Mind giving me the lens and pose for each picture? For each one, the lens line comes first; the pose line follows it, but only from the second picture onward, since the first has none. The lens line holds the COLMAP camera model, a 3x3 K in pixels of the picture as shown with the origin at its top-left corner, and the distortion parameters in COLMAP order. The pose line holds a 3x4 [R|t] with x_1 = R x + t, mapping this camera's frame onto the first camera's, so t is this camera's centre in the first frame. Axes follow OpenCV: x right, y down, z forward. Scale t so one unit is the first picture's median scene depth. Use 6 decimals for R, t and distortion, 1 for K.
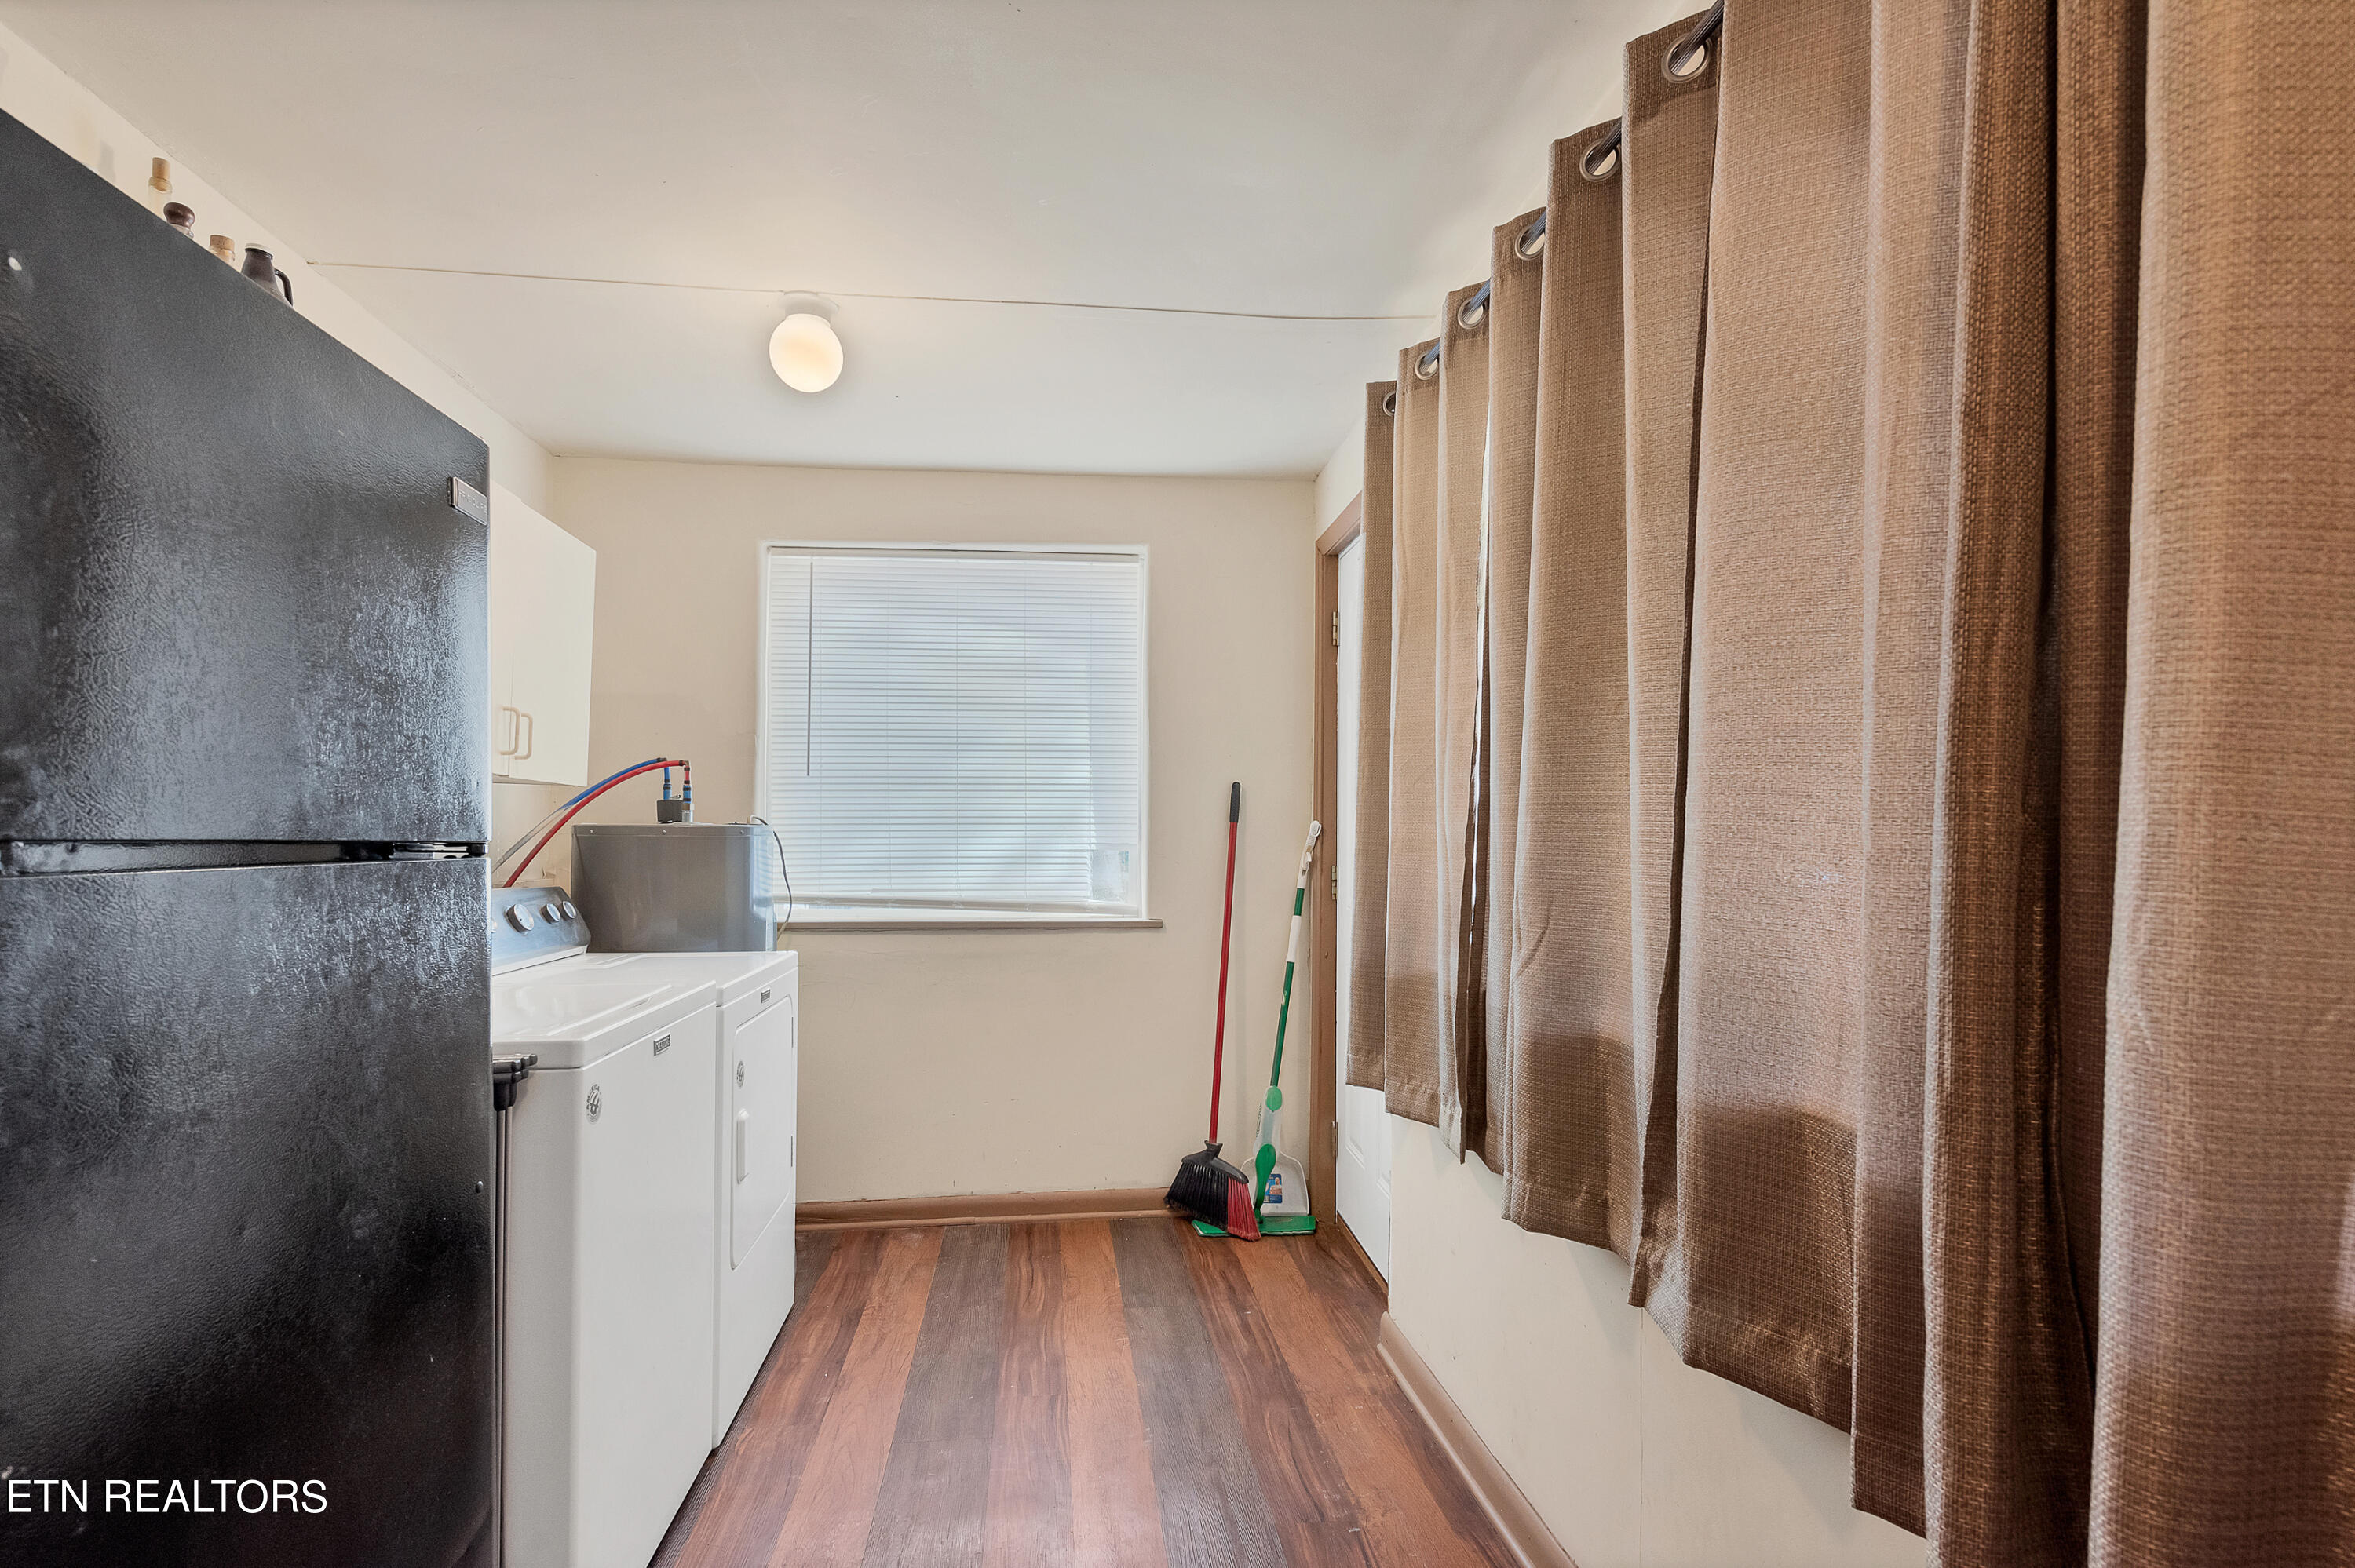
lens RADIAL K [[1190.8, 0, 1181.0], [0, 1190.8, 860.1], [0, 0, 1]] dist [0.002023, 0.000938]
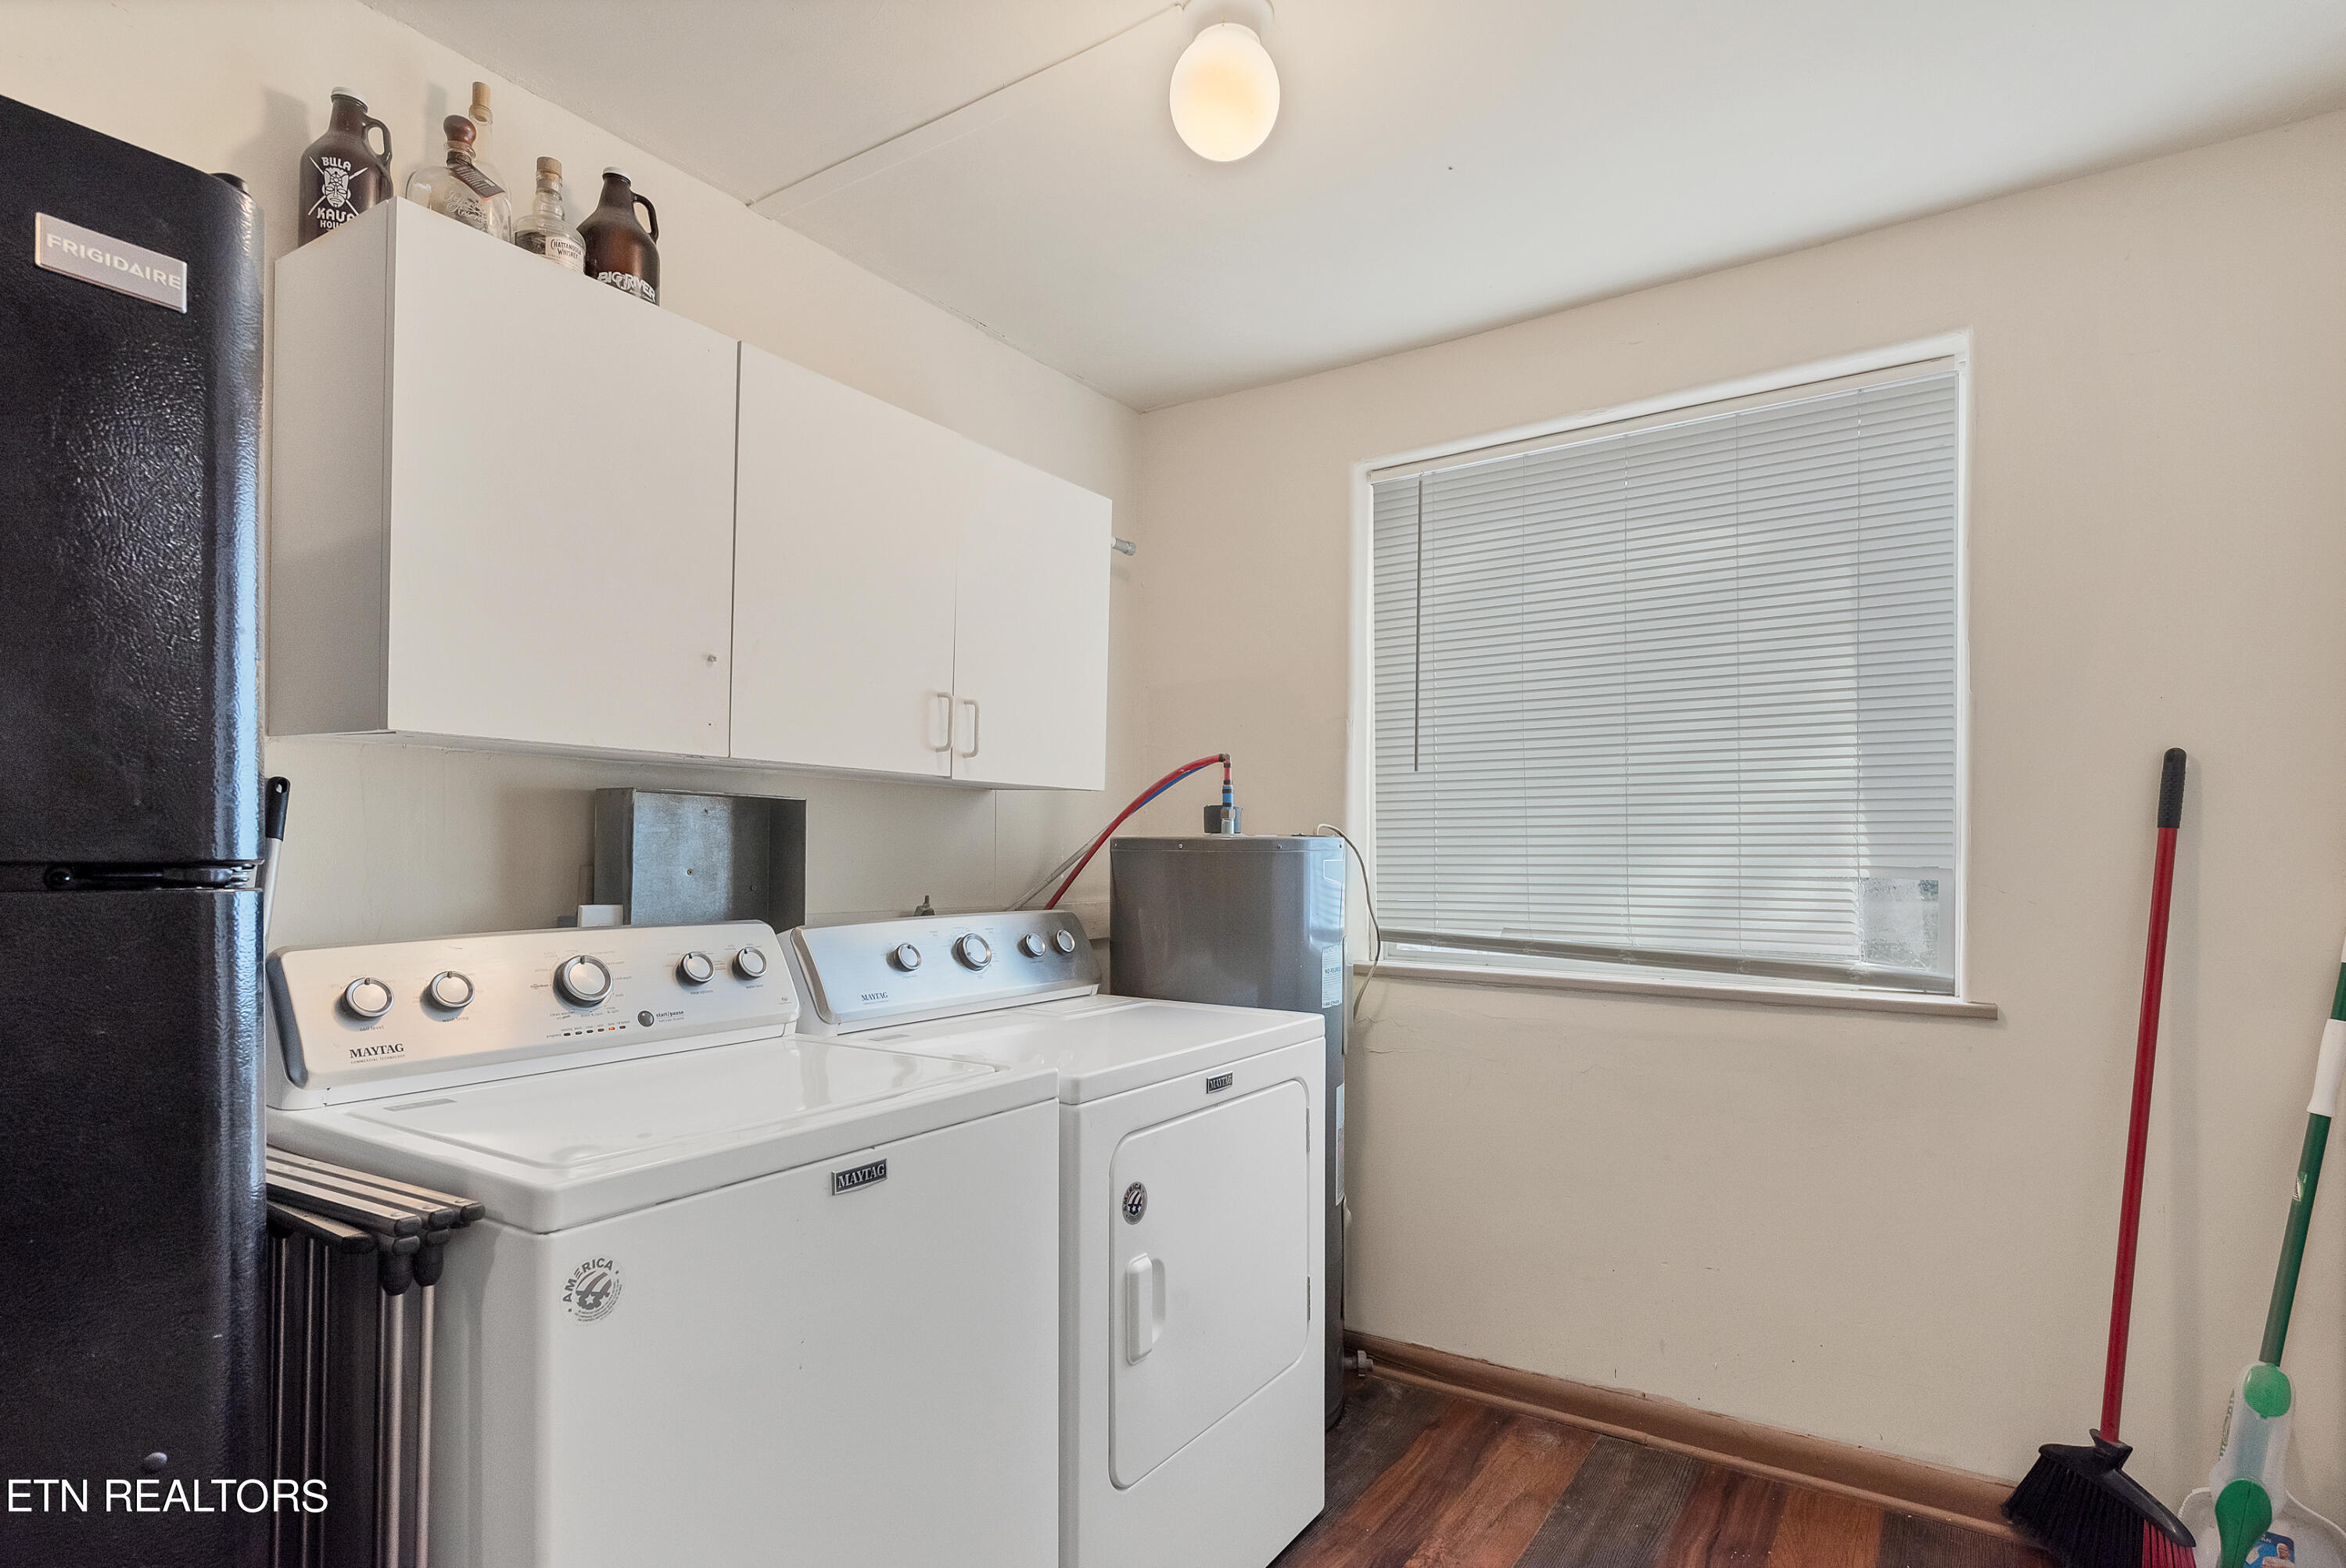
lens RADIAL K [[1186.4, 0, 1176.5], [0, 1186.4, 859.8], [0, 0, 1]] dist [0.002023, 0.000938]
pose [[0.755768, 0.007996, -0.654791, 0.058879], [-0.017369, 0.999818, -0.007839, -0.007123], [0.654609, 0.017298, 0.755770, 0.340330]]
